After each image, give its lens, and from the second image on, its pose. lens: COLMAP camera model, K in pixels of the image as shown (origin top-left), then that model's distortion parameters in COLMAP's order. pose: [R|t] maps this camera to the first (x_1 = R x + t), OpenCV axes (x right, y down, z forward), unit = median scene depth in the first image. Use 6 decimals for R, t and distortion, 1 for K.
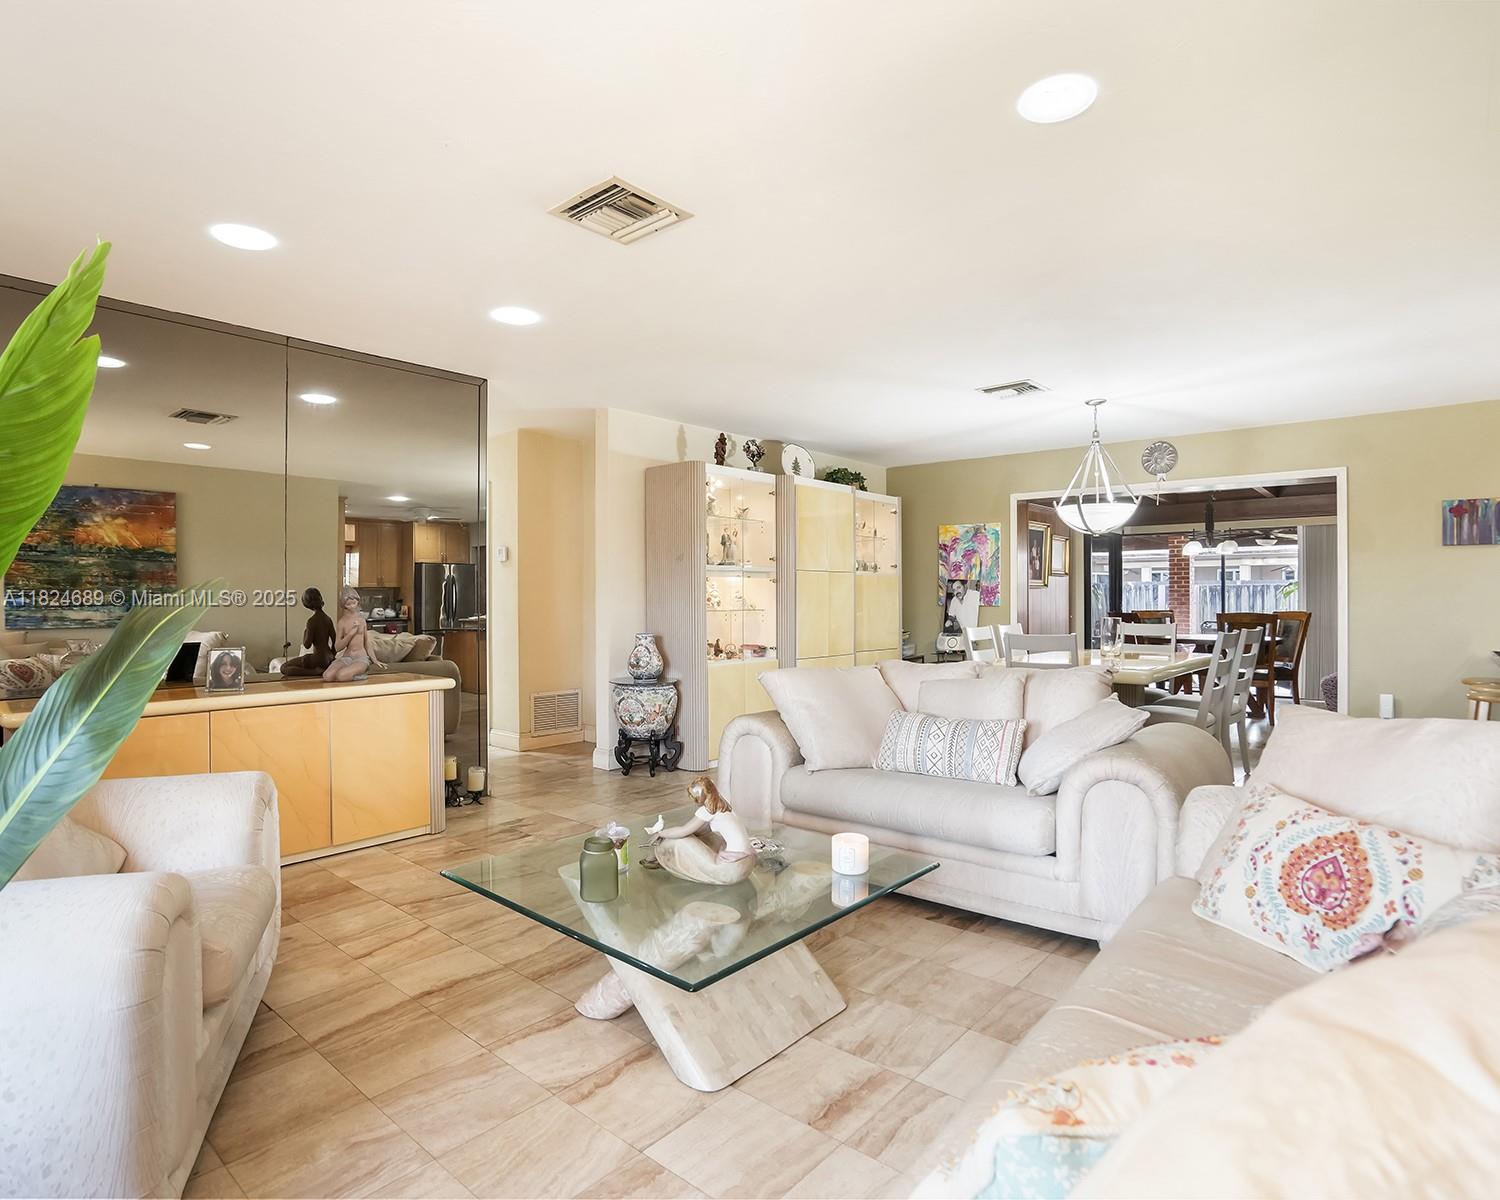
lens RADIAL K [[831.4, 0, 741.4], [0, 831.4, 599.9], [0, 0, 1]] dist [-0.041029, 0.007565]
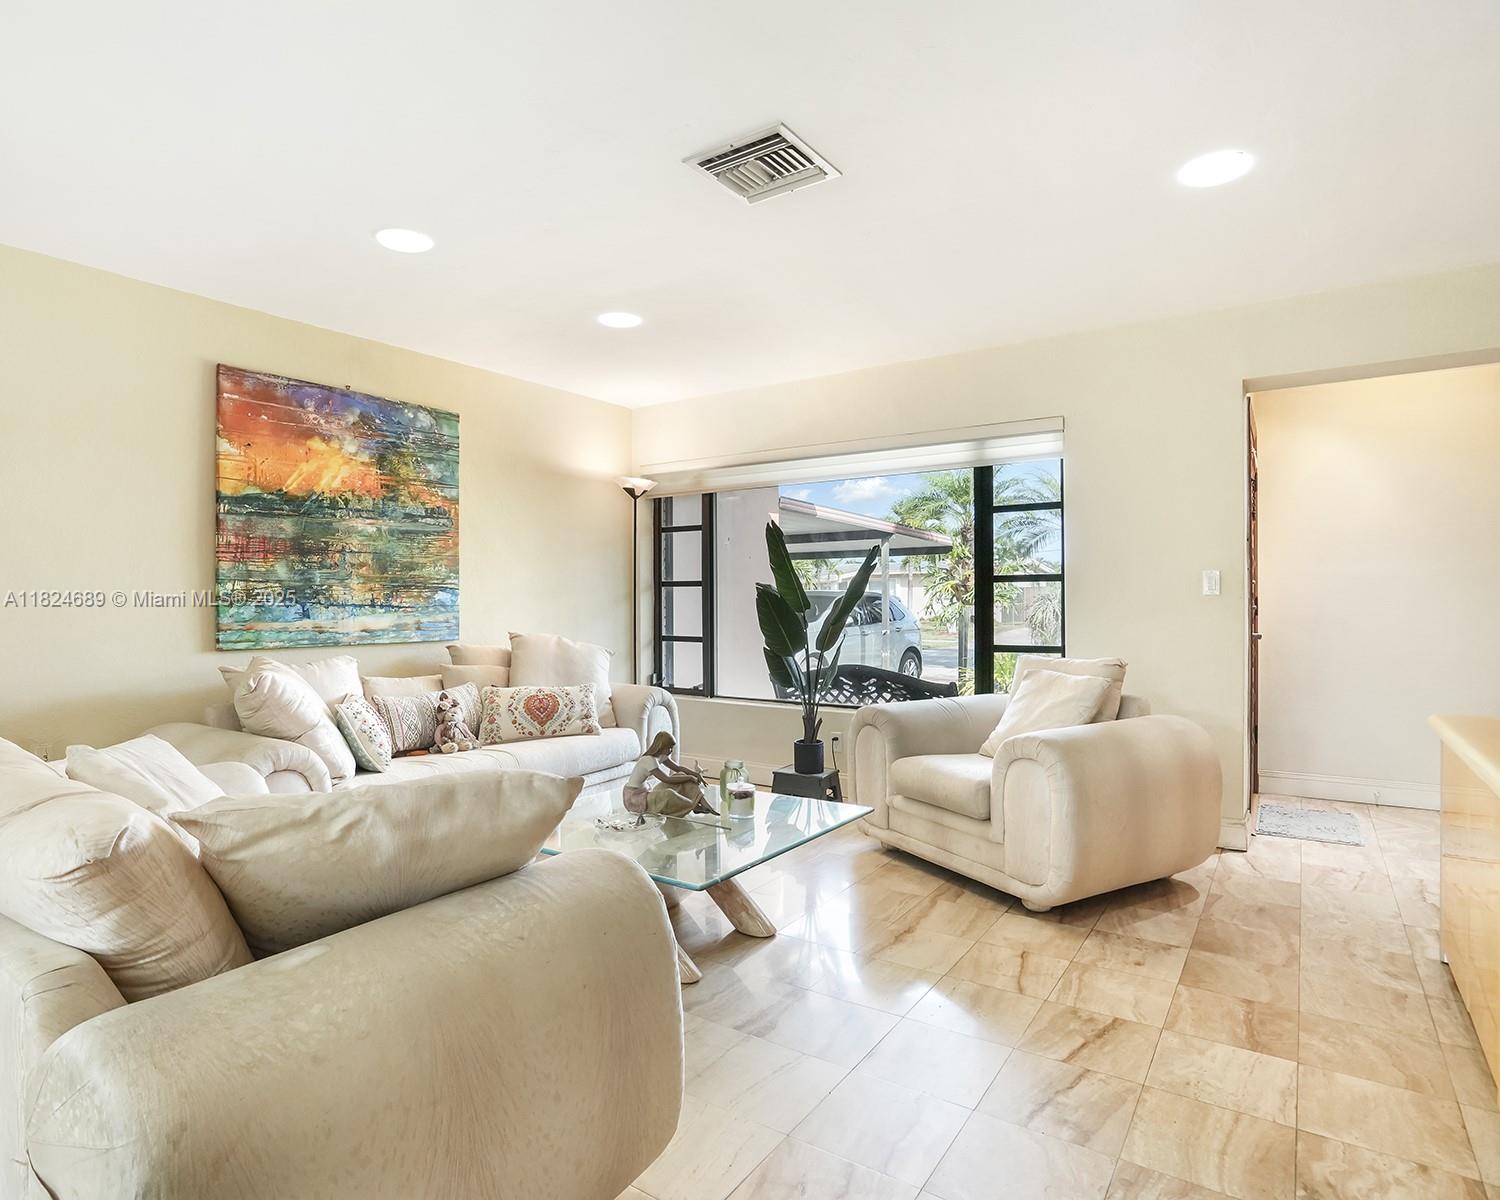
lens RADIAL K [[831.4, 0, 727.5], [0, 831.4, 602.2], [0, 0, 1]] dist [-0.041029, 0.007565]
pose [[-0.995205, 0.010845, -0.097208, -0.011636], [0.010117, 0.999917, 0.007976, 0.000687], [0.097287, 0.006954, -0.995232, 1.289378]]
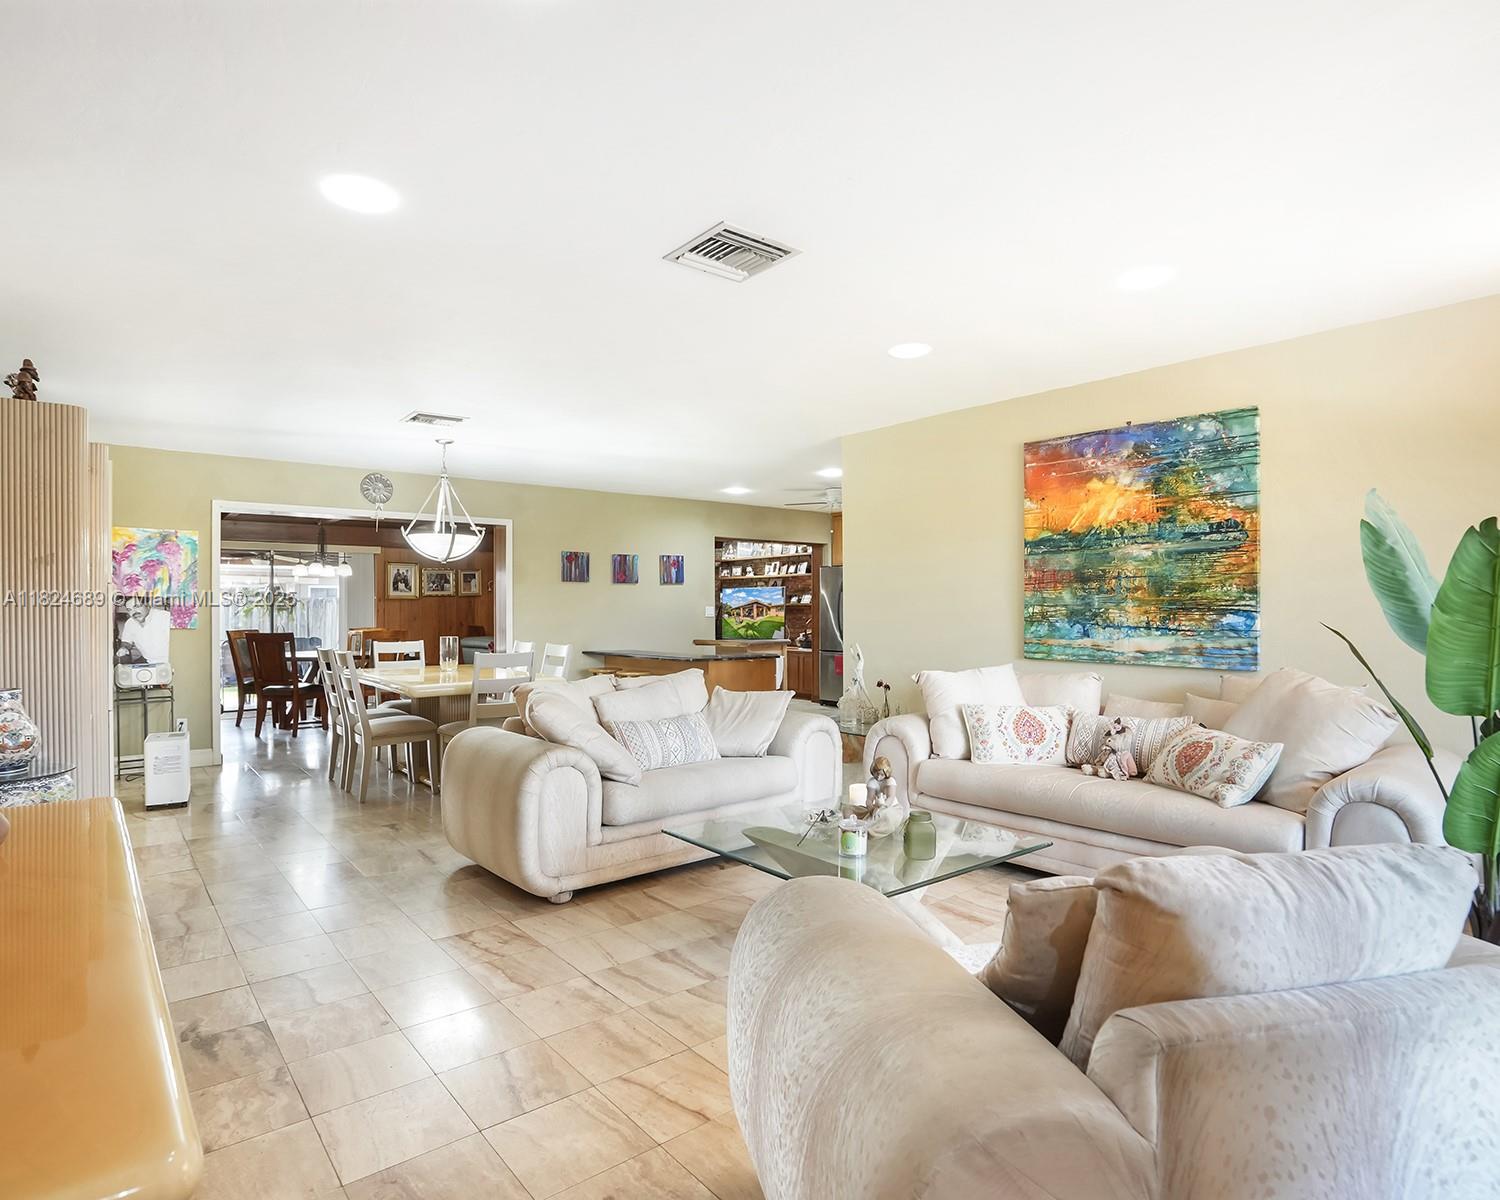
lens RADIAL K [[831.4, 0, 756.1], [0, 831.4, 606.8], [0, 0, 1]] dist [-0.041029, 0.007565]
pose [[0.161207, 0.002744, 0.986917, -0.791121], [0.004918, 0.999981, -0.003584, -0.016891], [-0.986908, 0.005432, 0.161191, 0.549474]]
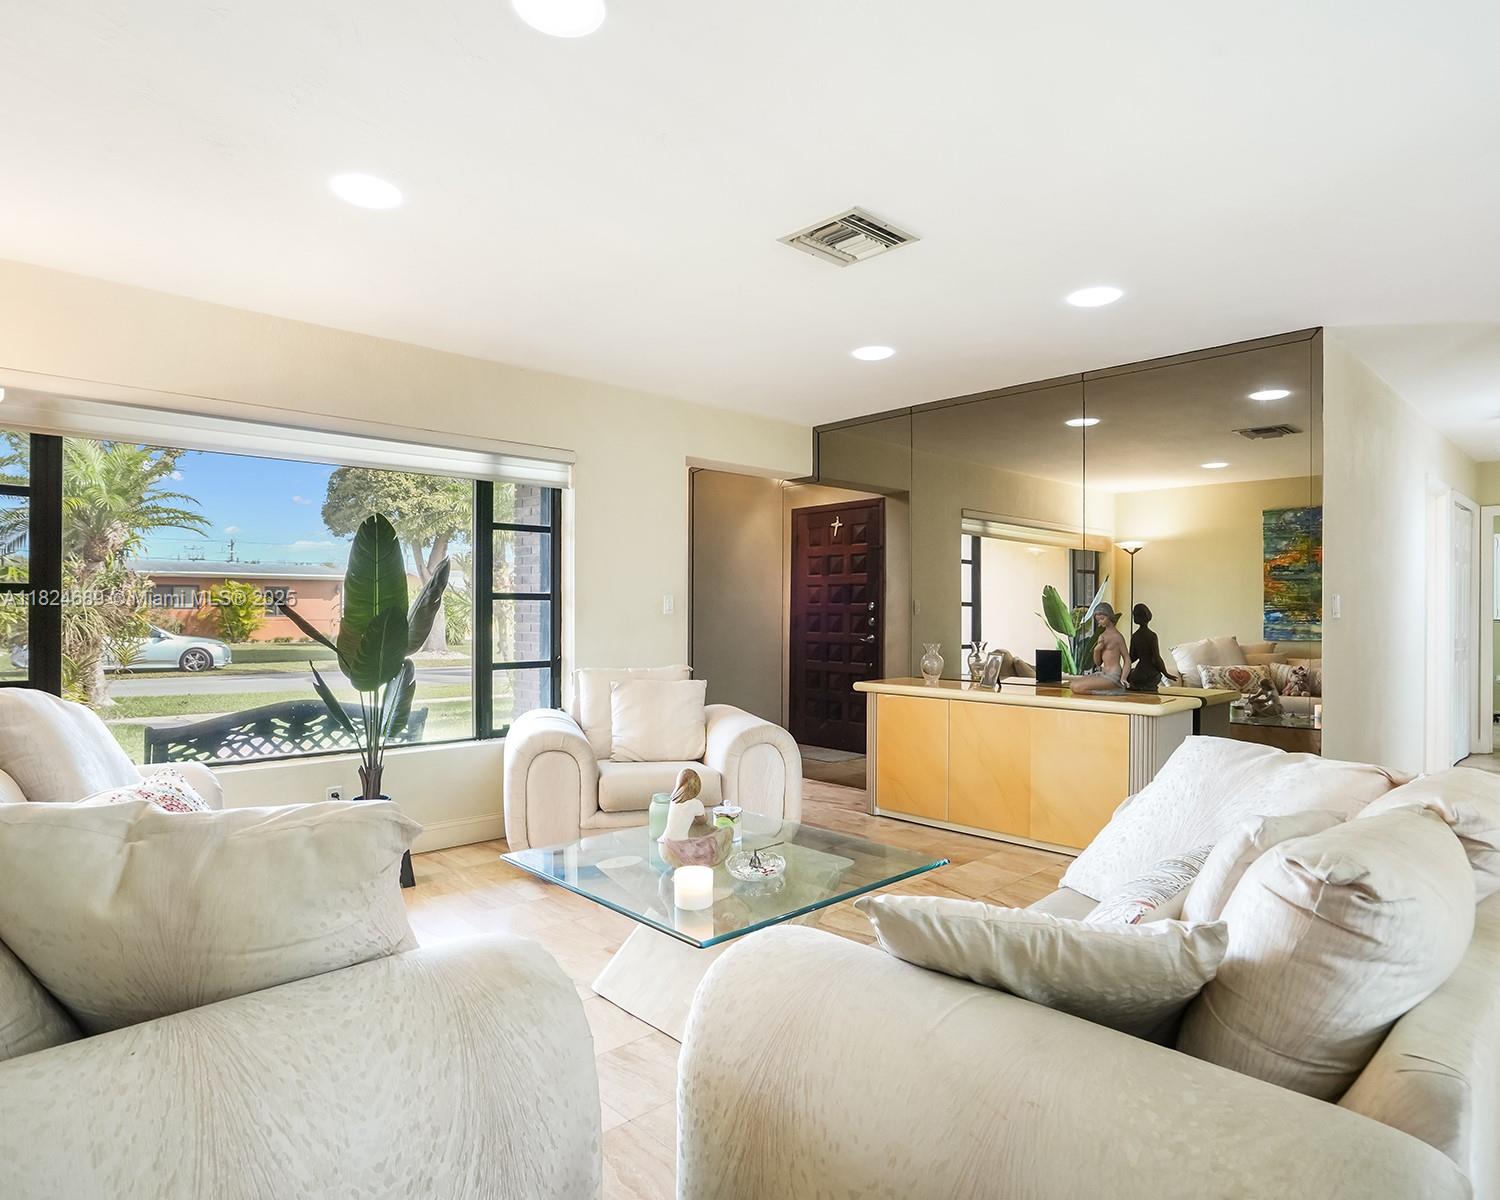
lens RADIAL K [[902.0, 0, 748.5], [0, 902.0, 598.5], [0, 0, 1]] dist [-0.043048, 0.008539]
pose [[-0.102751, -0.011984, -0.994635, 0.668728], [-0.008016, 0.999905, -0.011220, -0.004288], [0.994675, 0.006820, -0.102837, 0.679588]]
